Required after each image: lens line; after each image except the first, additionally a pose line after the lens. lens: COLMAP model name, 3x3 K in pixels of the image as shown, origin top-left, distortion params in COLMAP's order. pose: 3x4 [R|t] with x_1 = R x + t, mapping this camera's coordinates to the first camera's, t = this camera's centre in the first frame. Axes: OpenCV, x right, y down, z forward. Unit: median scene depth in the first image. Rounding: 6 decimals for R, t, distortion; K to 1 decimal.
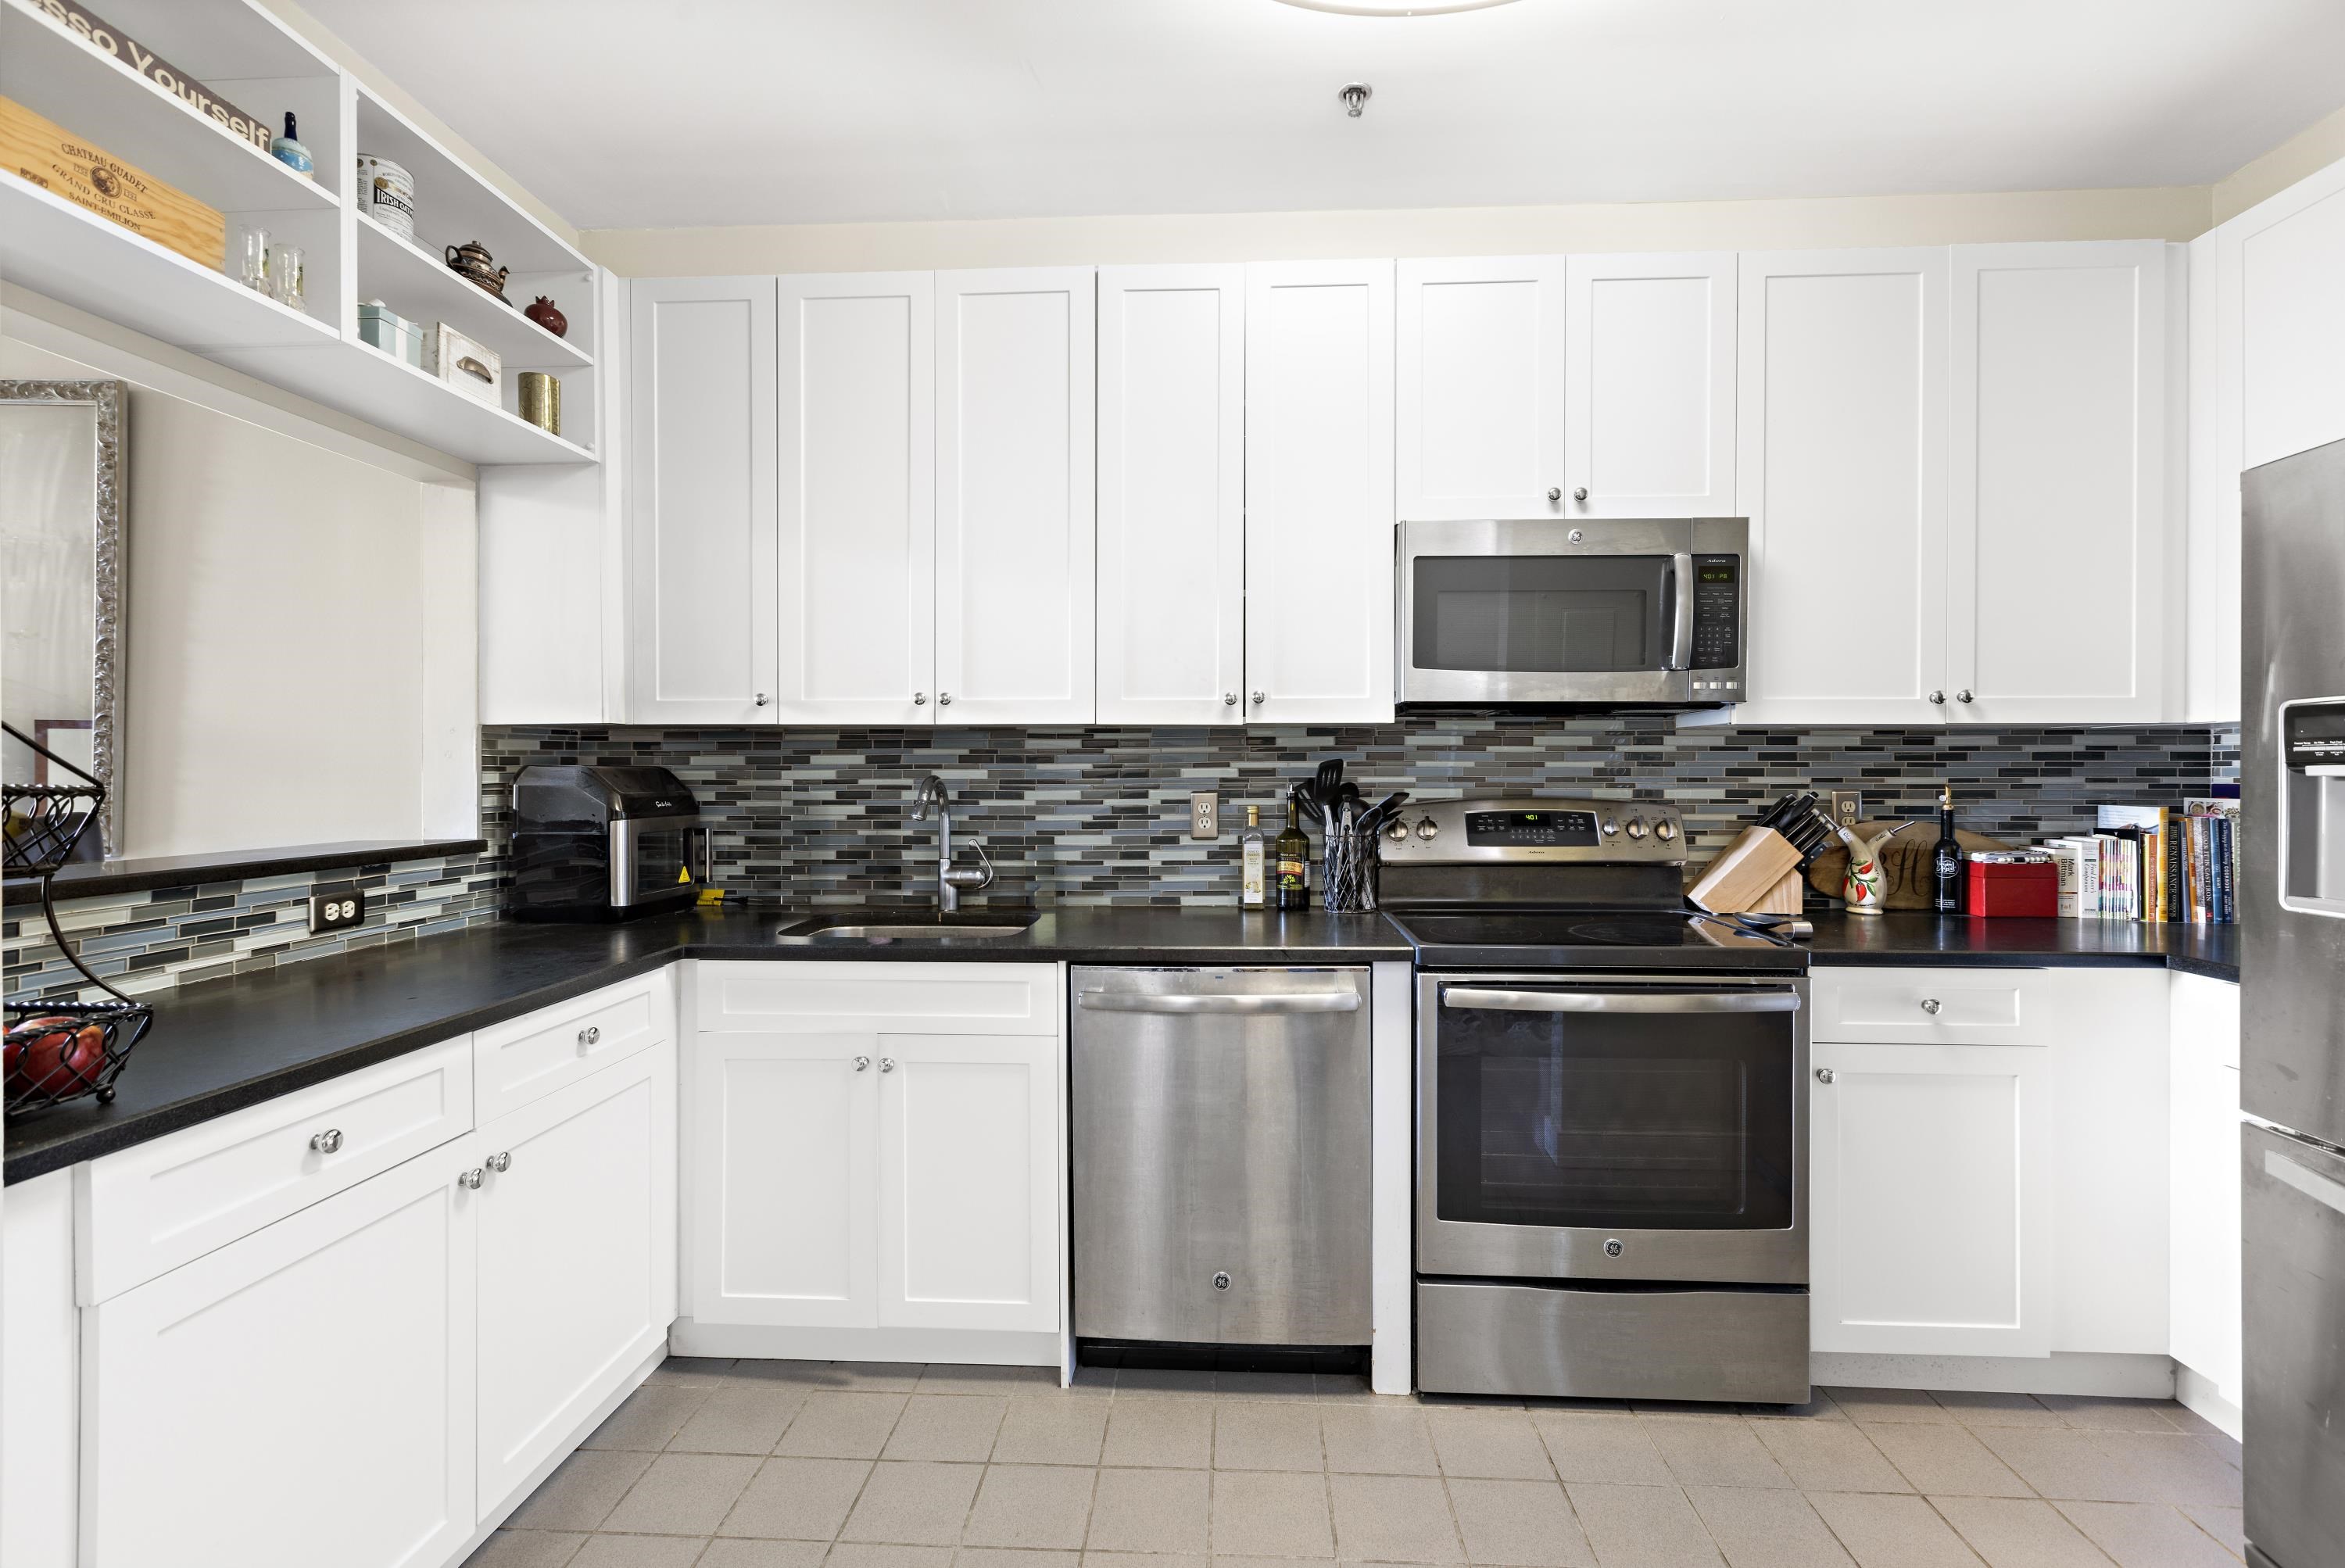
lens RADIAL K [[1048.1, 0, 1174.8], [0, 1048.1, 774.0], [0, 0, 1]] dist [-0.001226, 0.001032]
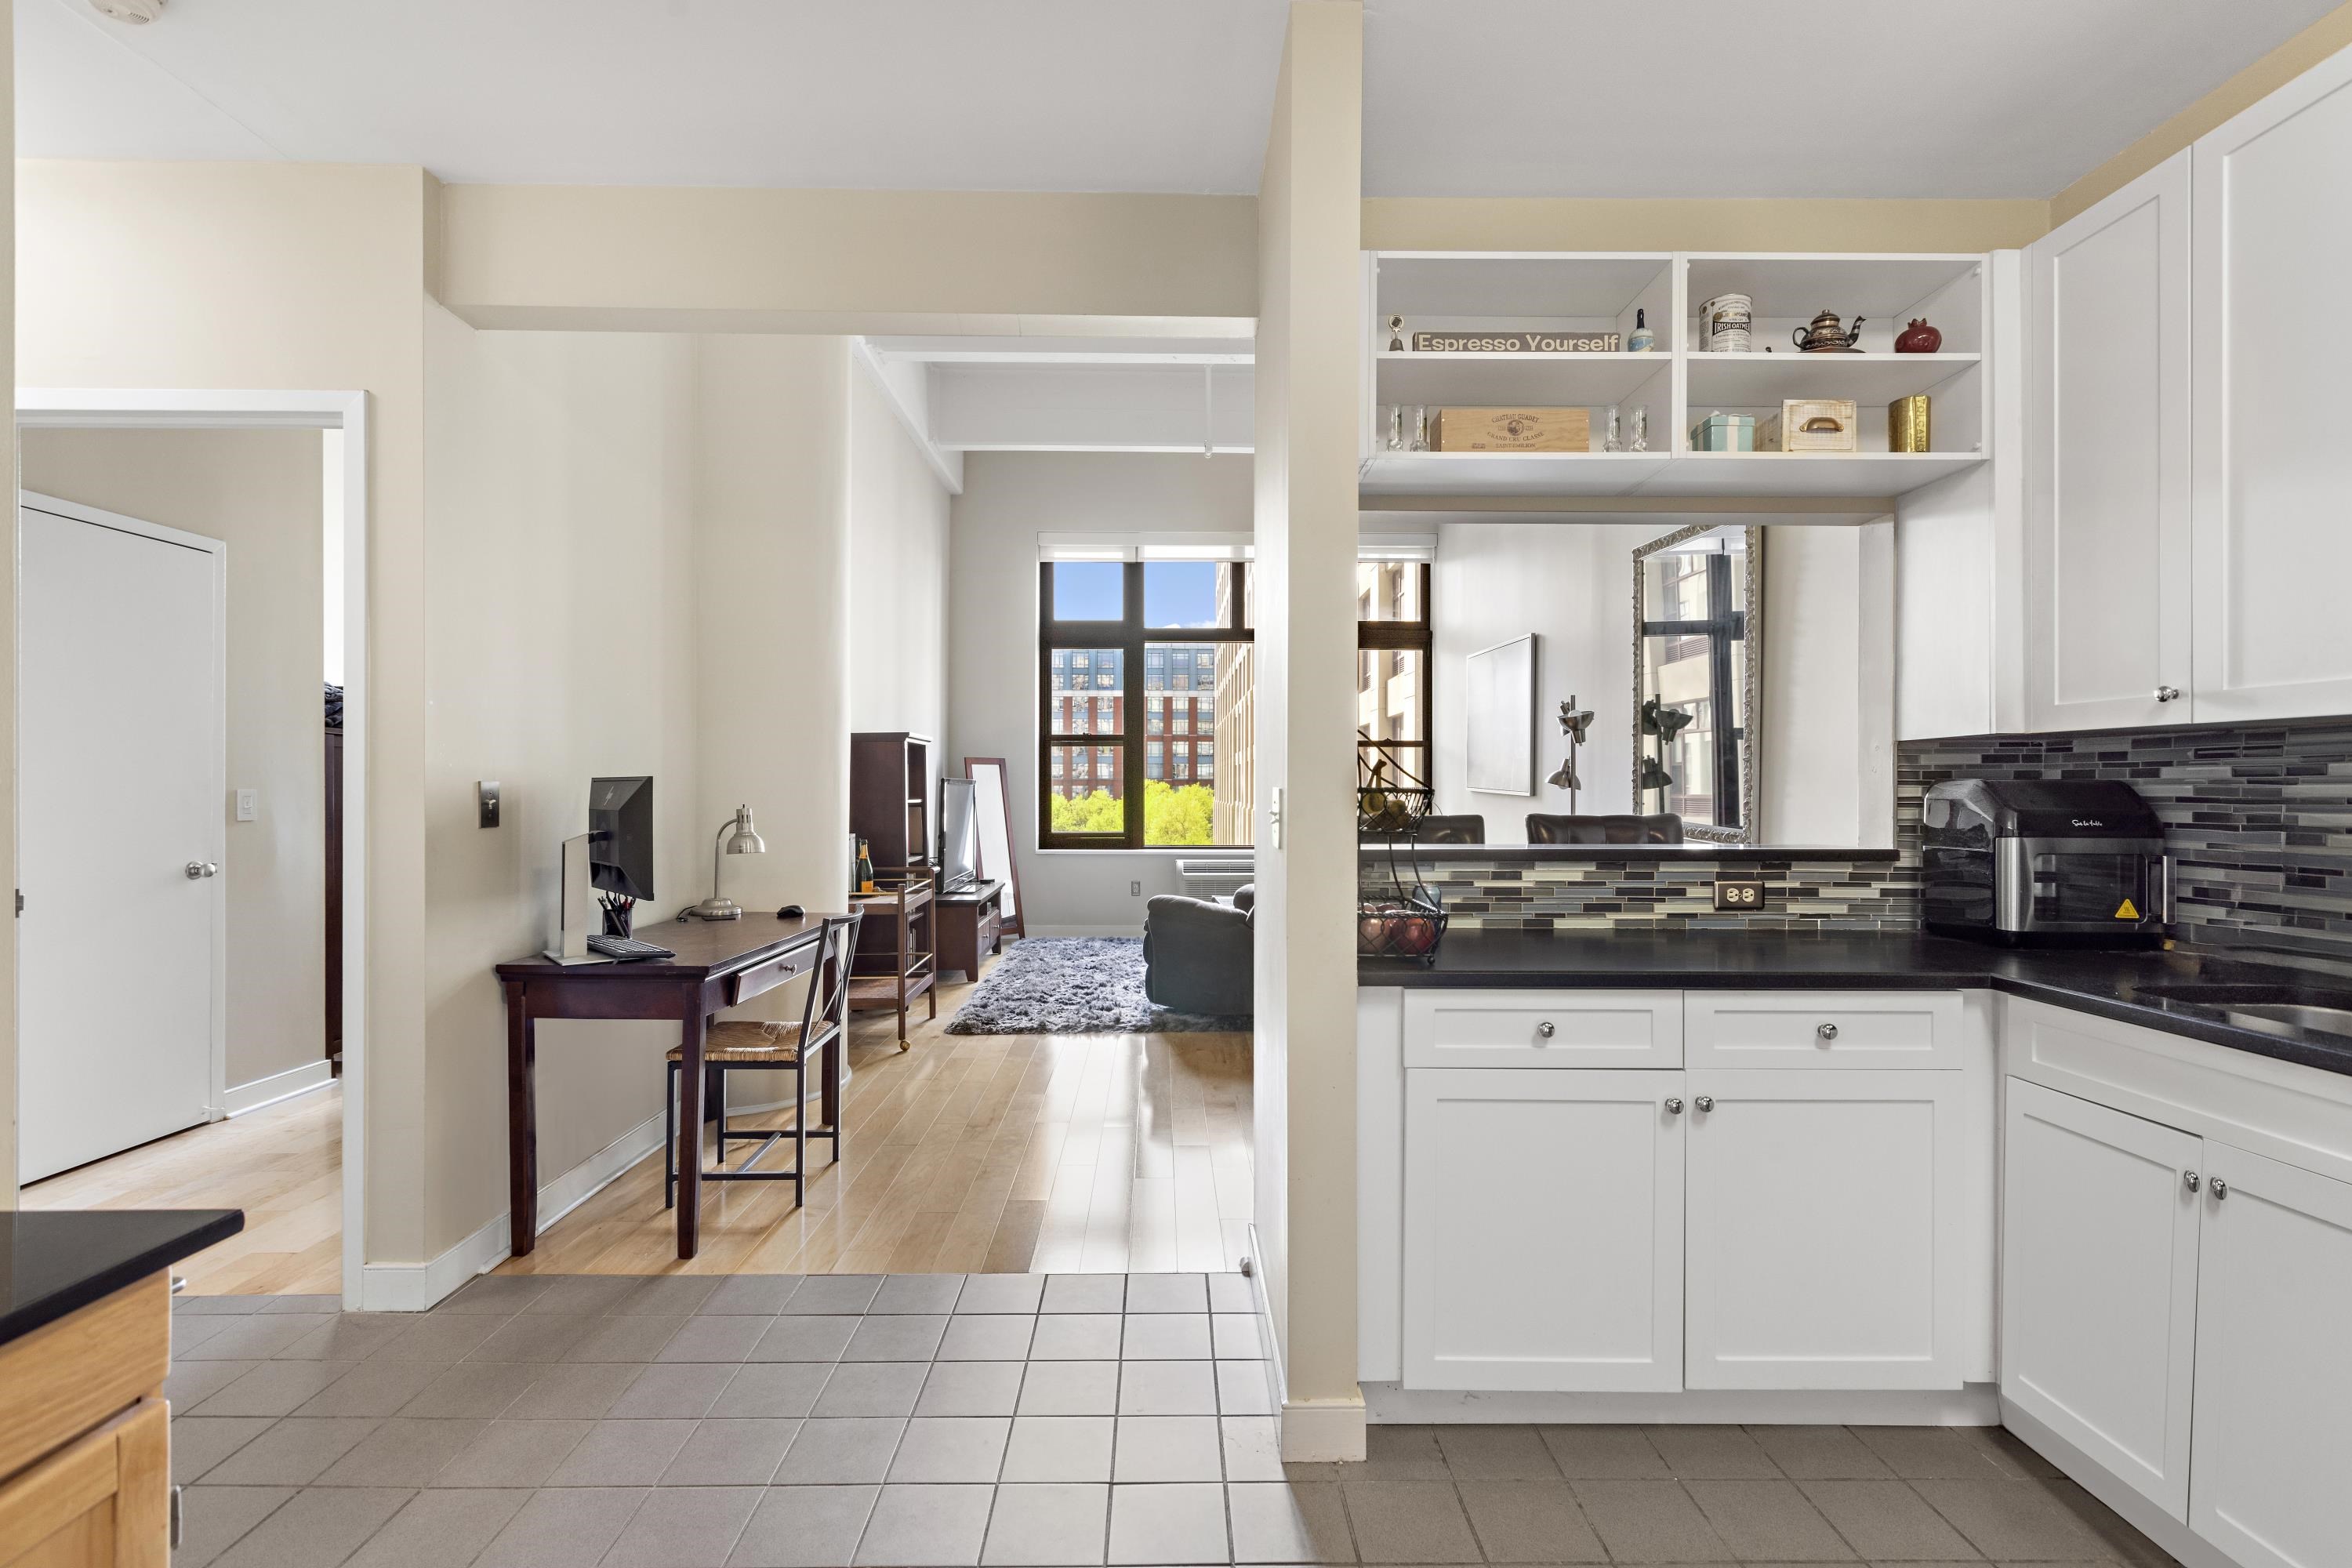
lens RADIAL K [[1051.2, 0, 1175.2], [0, 1051.2, 793.2], [0, 0, 1]] dist [-0.001226, 0.001032]
pose [[0.068079, 0.005733, -0.997663, 0.351086], [-0.008178, 0.999953, 0.005188, 0.006104], [0.997646, 0.007806, 0.068123, 0.202162]]
